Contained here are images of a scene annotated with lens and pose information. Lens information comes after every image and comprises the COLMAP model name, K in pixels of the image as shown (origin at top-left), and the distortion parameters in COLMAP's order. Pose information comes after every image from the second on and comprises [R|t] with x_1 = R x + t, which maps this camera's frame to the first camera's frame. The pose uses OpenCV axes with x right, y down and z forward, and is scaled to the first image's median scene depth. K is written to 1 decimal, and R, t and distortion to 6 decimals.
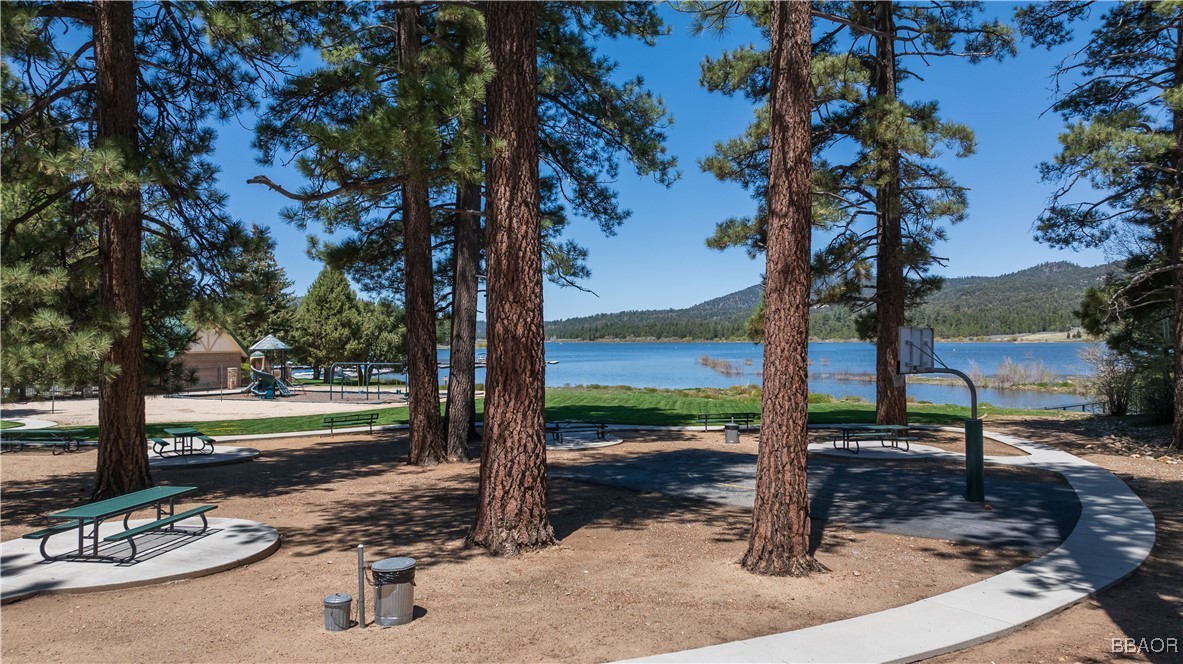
lens RADIAL K [[828.3, 0, 599.7], [0, 828.3, 329.8], [0, 0, 1]] dist [-0.018092, 0.012475]
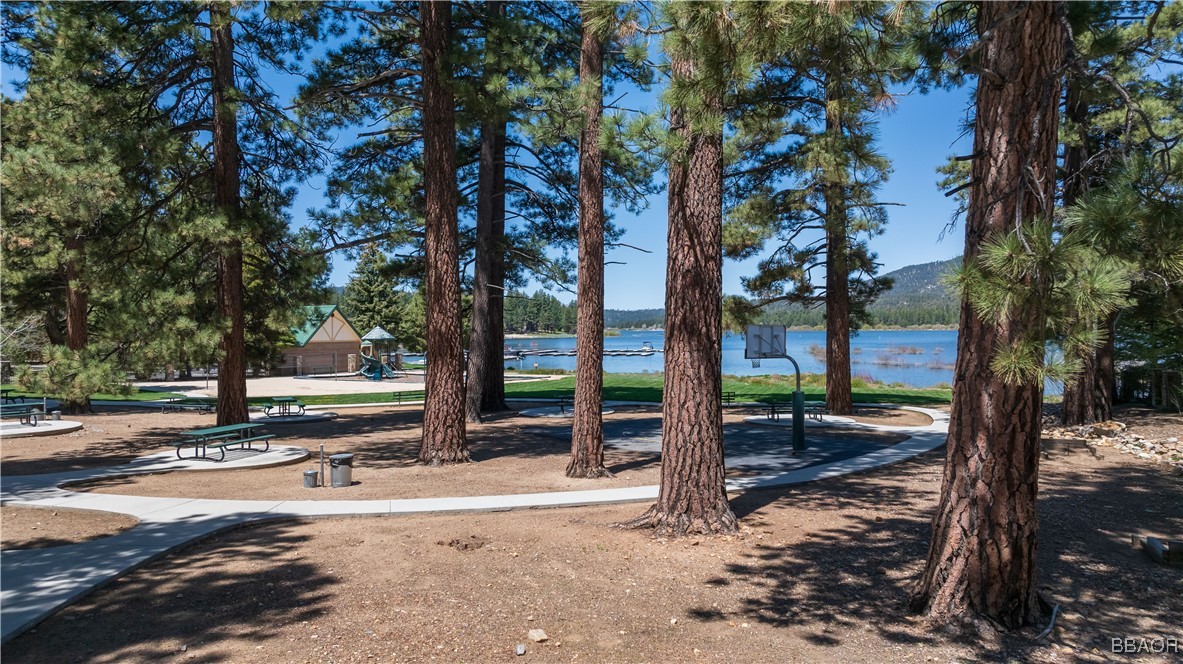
lens RADIAL K [[828.3, 0, 601.3], [0, 828.3, 331.3], [0, 0, 1]] dist [-0.018092, 0.012475]
pose [[0.987575, -0.001354, -0.157142, 0.298632], [0.003832, 0.999873, 0.015465, -0.012951], [0.157101, -0.015875, 0.987455, -0.359903]]
